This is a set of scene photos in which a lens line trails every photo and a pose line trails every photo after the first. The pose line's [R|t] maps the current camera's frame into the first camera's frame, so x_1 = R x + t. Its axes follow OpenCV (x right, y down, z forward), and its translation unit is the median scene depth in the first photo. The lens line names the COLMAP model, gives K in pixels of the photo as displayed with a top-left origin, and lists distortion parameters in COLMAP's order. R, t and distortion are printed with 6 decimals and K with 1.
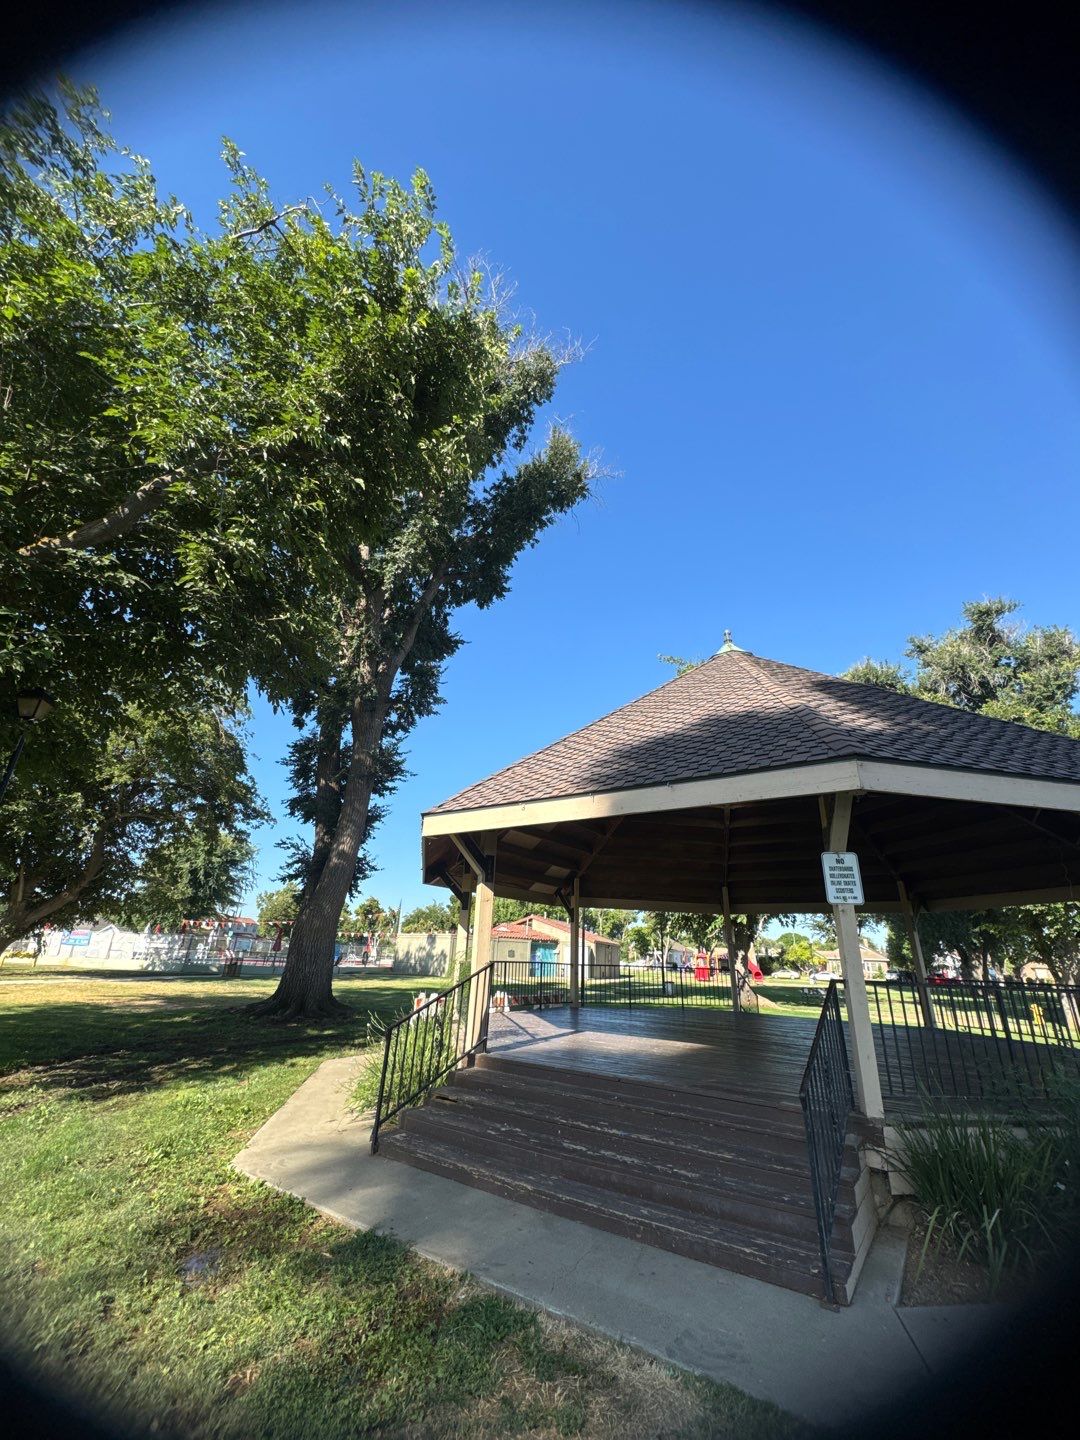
lens RADIAL K [[577.4, 0, 537.6], [0, 577.4, 720.1], [0, 0, 1]] dist [-0.000122, 0.000447]
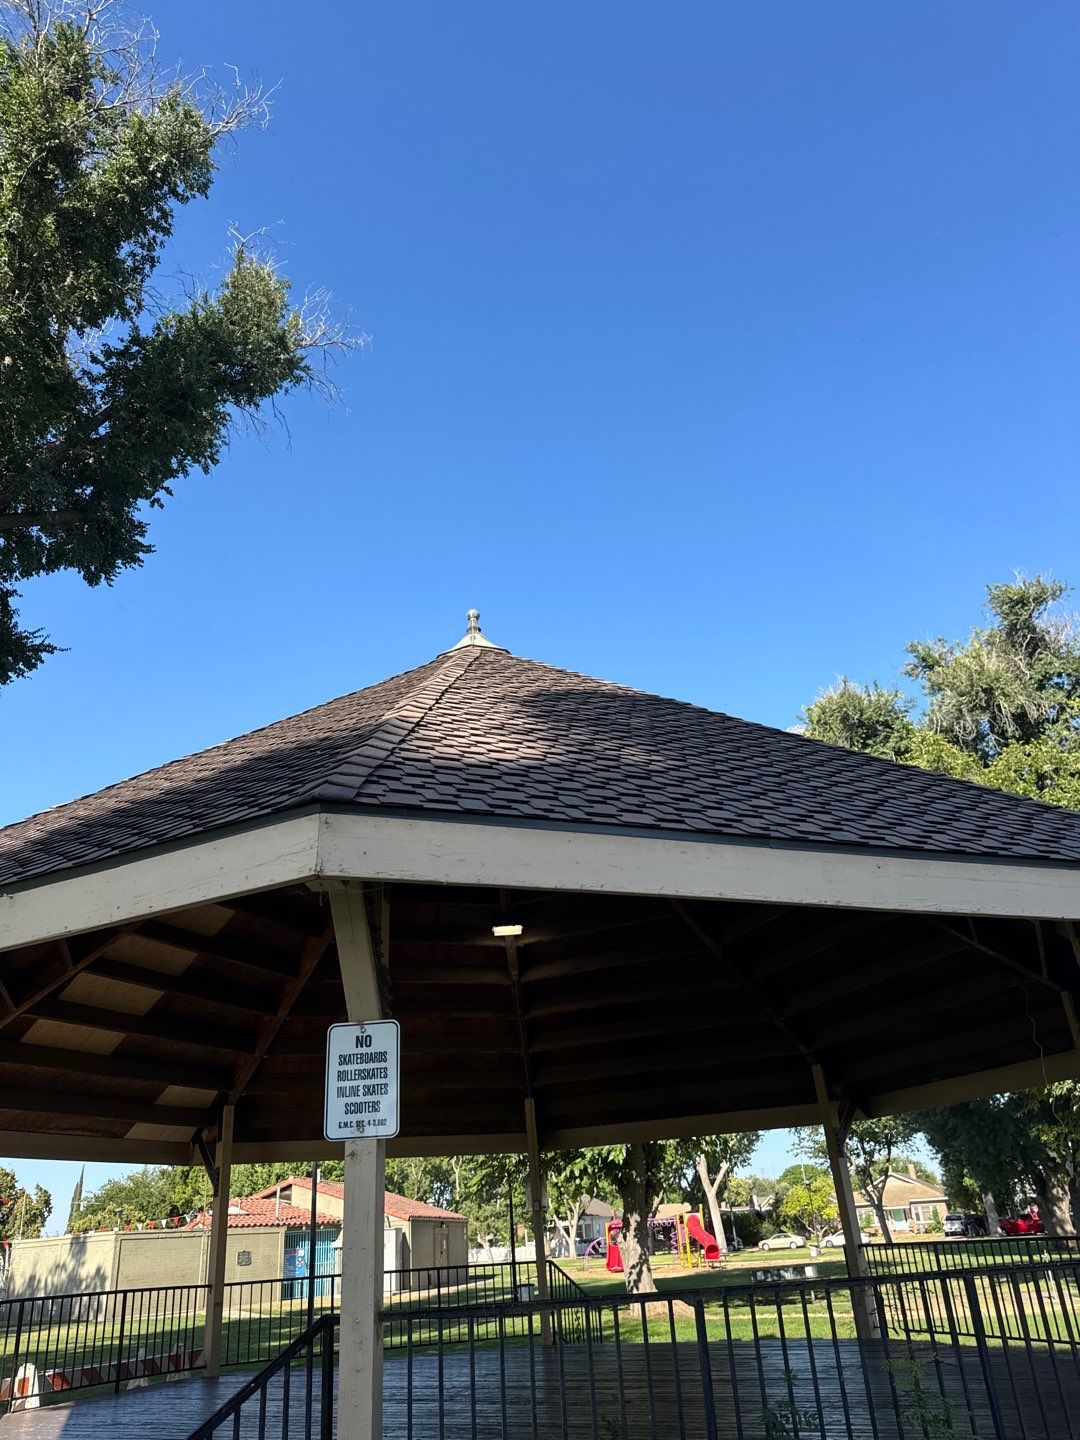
lens RADIAL K [[1029.0, 0, 523.4], [0, 1029.0, 744.9], [0, 0, 1]] dist [0.026203, -0.027826]
pose [[0.986295, -0.023228, 0.163348, 0.148866], [0.033002, 0.997807, -0.057375, 0.017589], [-0.161658, 0.061979, 0.984899, 0.046583]]
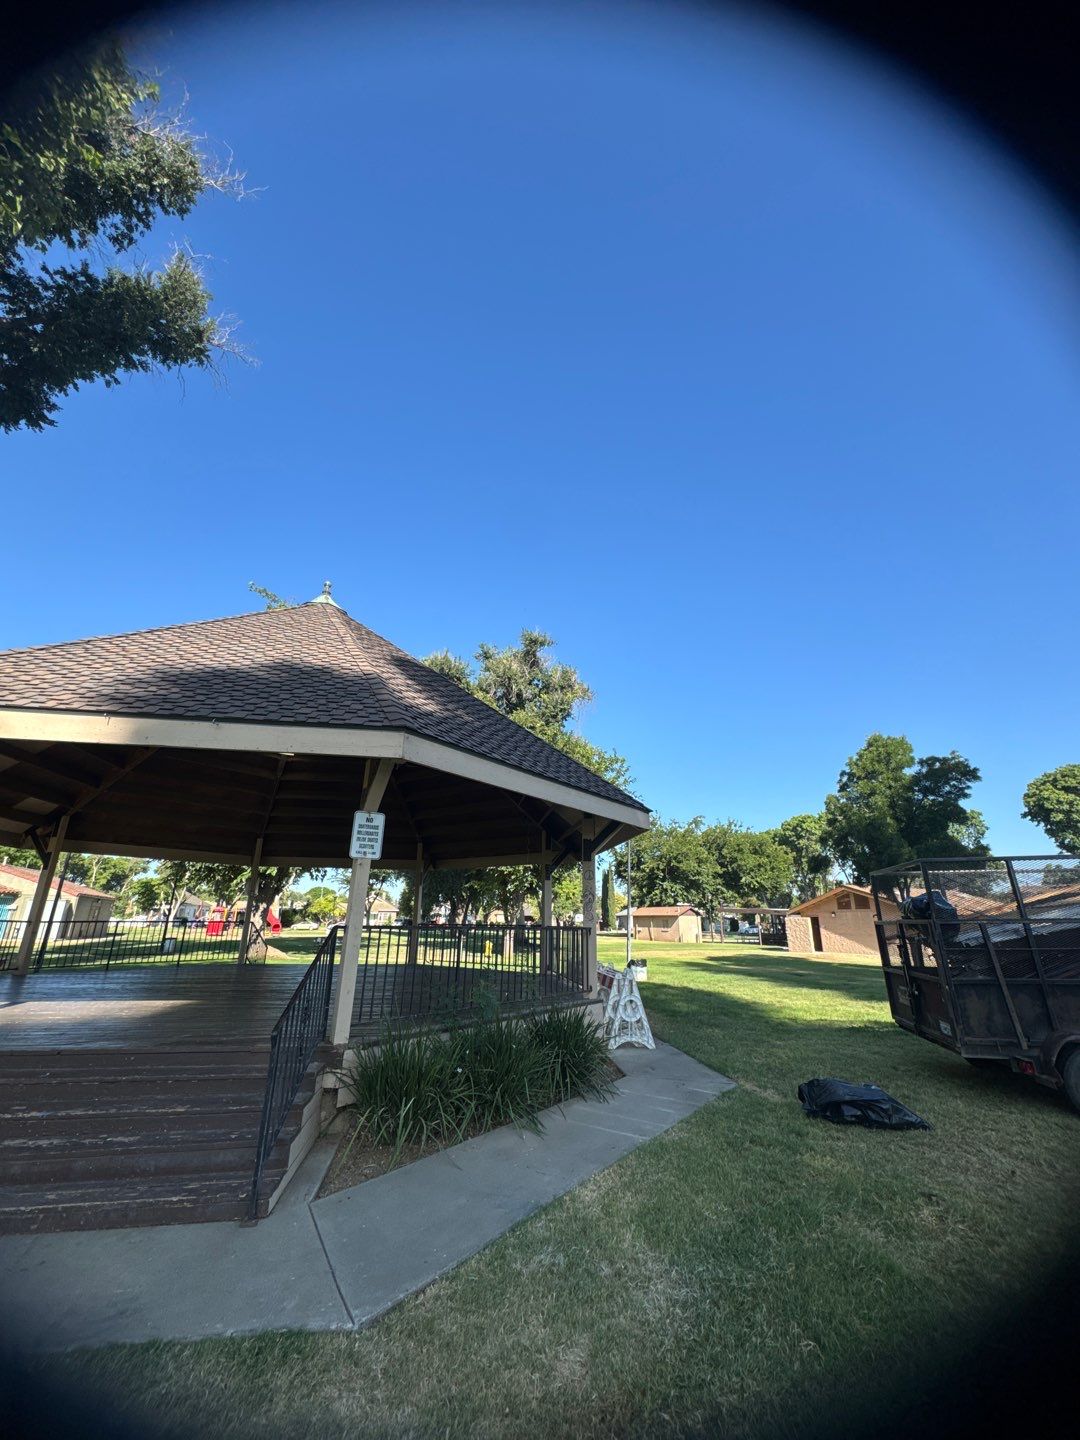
lens RADIAL K [[577.0, 0, 547.2], [0, 577.0, 722.1], [0, 0, 1]] dist [-0.000597, 0.000179]
pose [[0.730739, 0.195394, 0.654096, 0.005593], [-0.244059, 0.969612, -0.016990, 0.000419], [-0.637539, -0.147223, 0.756220, -0.003306]]
